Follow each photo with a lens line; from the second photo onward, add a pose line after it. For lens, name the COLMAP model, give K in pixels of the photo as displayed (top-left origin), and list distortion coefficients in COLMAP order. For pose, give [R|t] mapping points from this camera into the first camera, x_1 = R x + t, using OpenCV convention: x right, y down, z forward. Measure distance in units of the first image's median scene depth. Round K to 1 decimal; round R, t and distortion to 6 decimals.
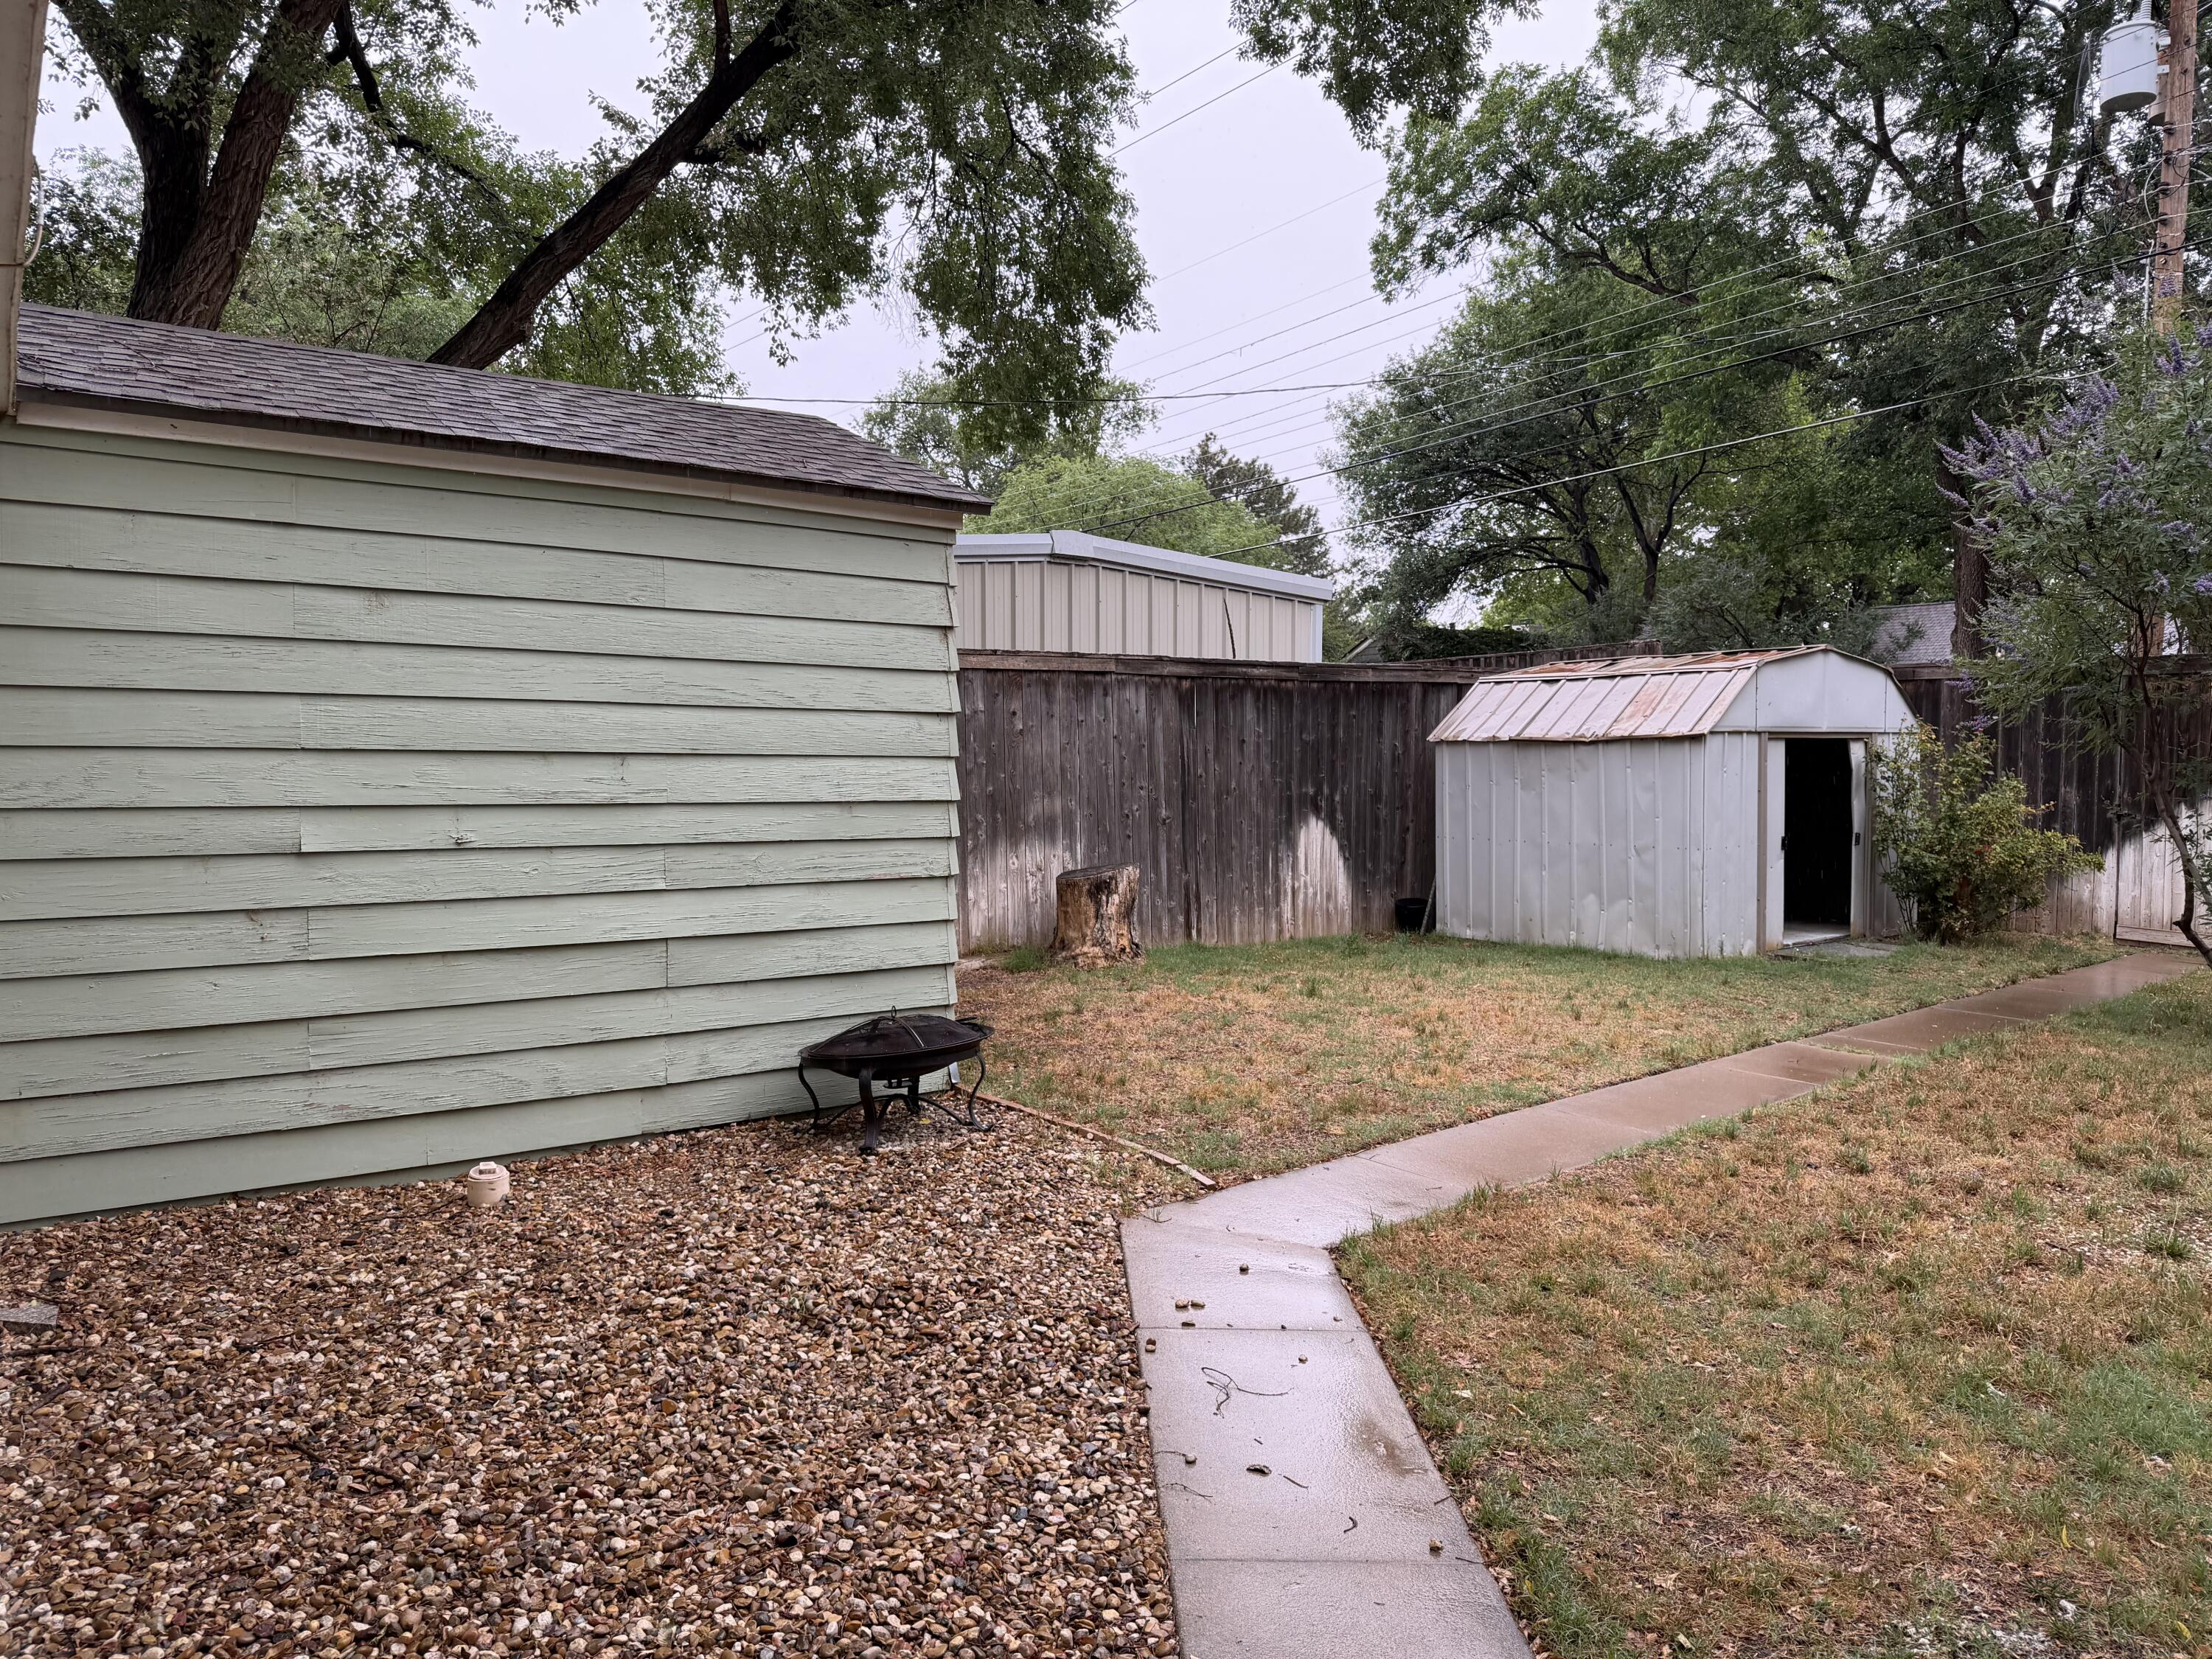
lens RADIAL K [[1563.0, 0, 1110.1], [0, 1563.0, 818.5], [0, 0, 1]] dist [0.017765, -0.021971]
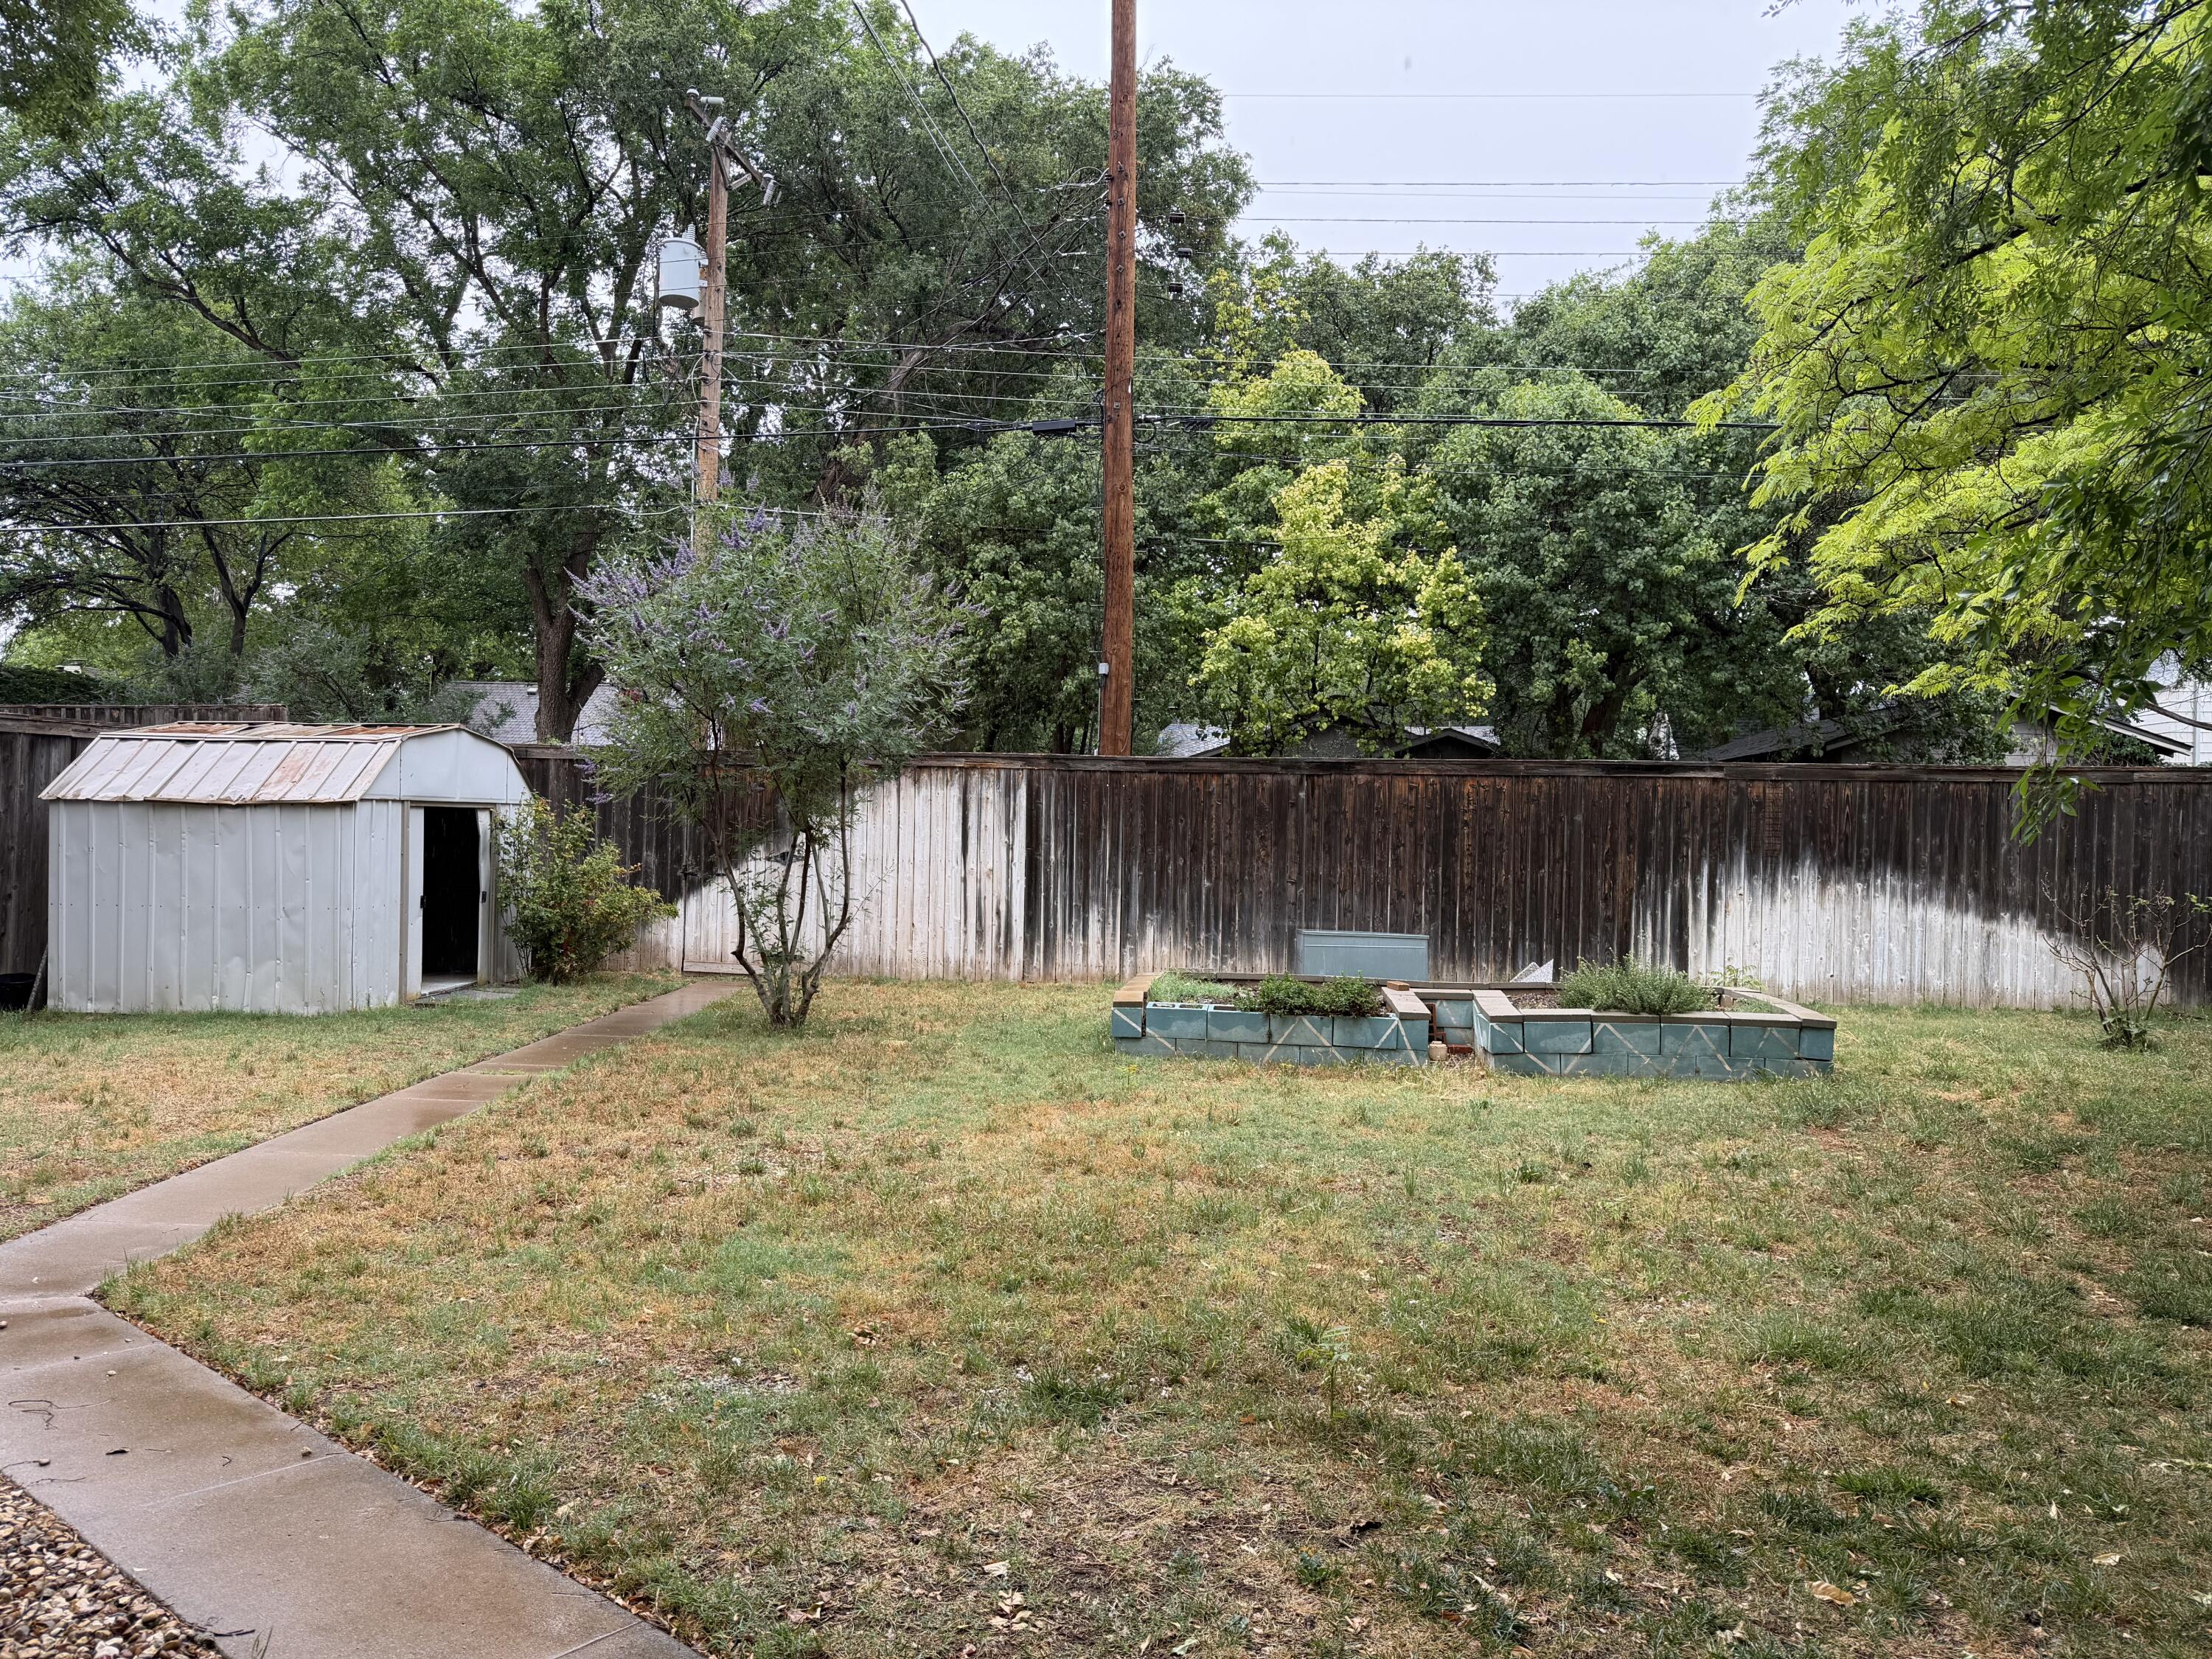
lens RADIAL K [[1563.0, 0, 1110.1], [0, 1563.0, 818.5], [0, 0, 1]] dist [0.017765, -0.021971]
pose [[0.654210, 0.017708, 0.756106, -0.085223], [0.013563, 0.999290, -0.035139, 0.002506], [-0.756192, 0.033244, 0.653505, -0.083798]]
